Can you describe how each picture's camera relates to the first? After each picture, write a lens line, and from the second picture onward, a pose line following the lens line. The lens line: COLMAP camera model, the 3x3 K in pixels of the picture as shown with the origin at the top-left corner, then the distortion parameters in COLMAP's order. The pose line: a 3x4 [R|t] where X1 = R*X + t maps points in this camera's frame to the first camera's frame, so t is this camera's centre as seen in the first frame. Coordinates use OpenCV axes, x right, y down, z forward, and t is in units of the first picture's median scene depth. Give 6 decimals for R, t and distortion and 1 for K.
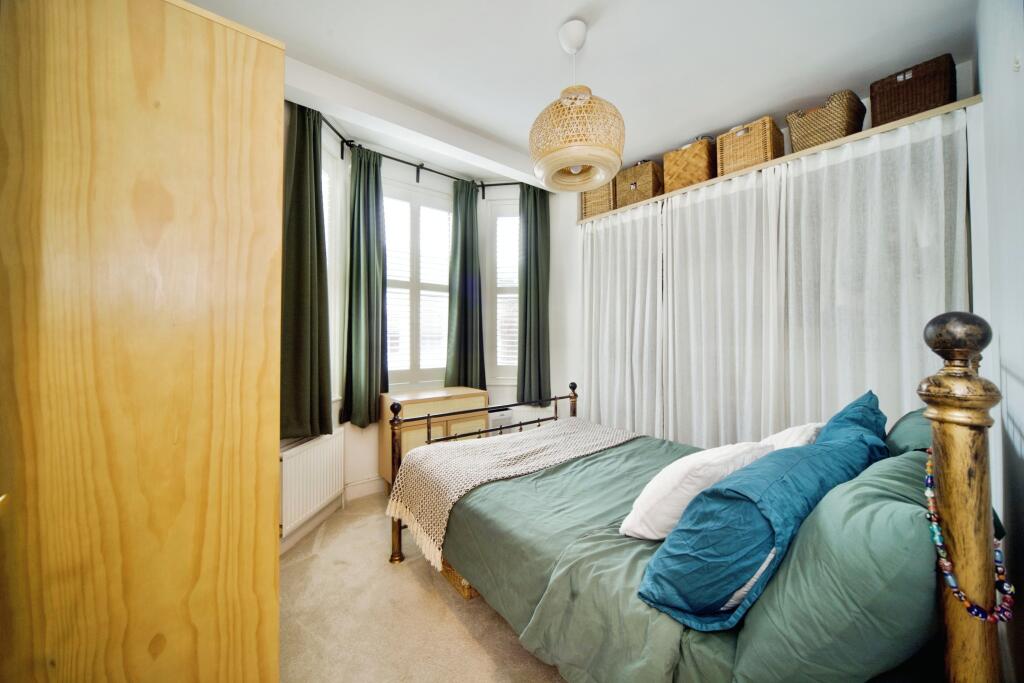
lens RADIAL K [[372.1, 0, 512.3], [0, 372.1, 345.2], [0, 0, 1]] dist [-0.000445, -0.000019]
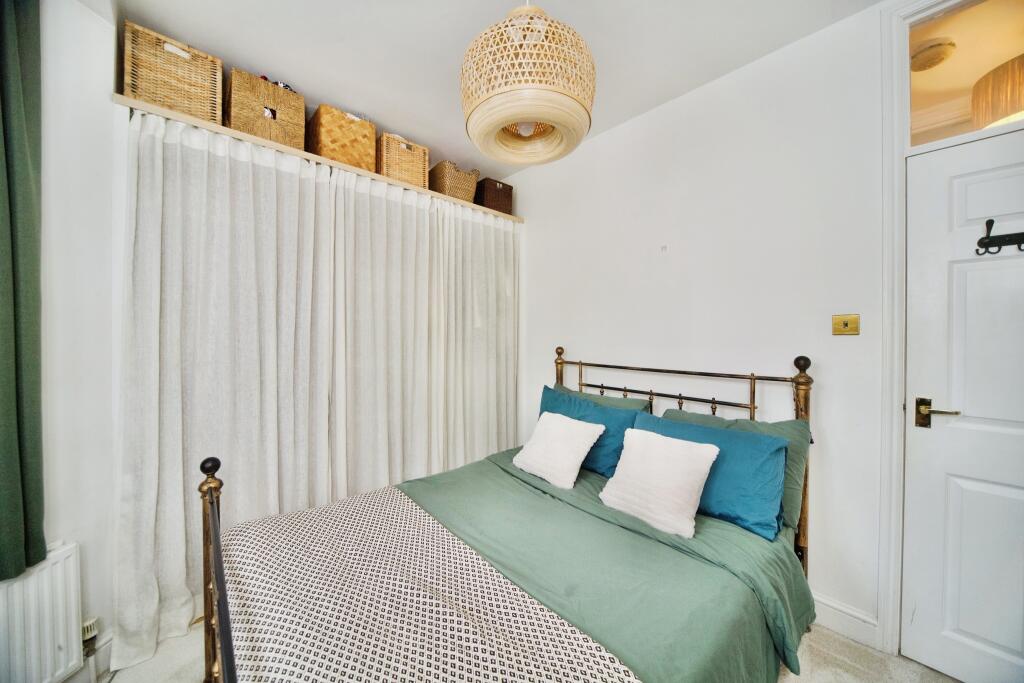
lens RADIAL K [[372.1, 0, 512.3], [0, 372.1, 345.2], [0, 0, 1]] dist [-0.000445, -0.000019]
pose [[-0.015877, -0.006783, 0.999851, -0.384460], [-0.001149, 0.999976, 0.006766, -0.038157], [-0.999873, -0.001041, -0.015884, 0.700232]]
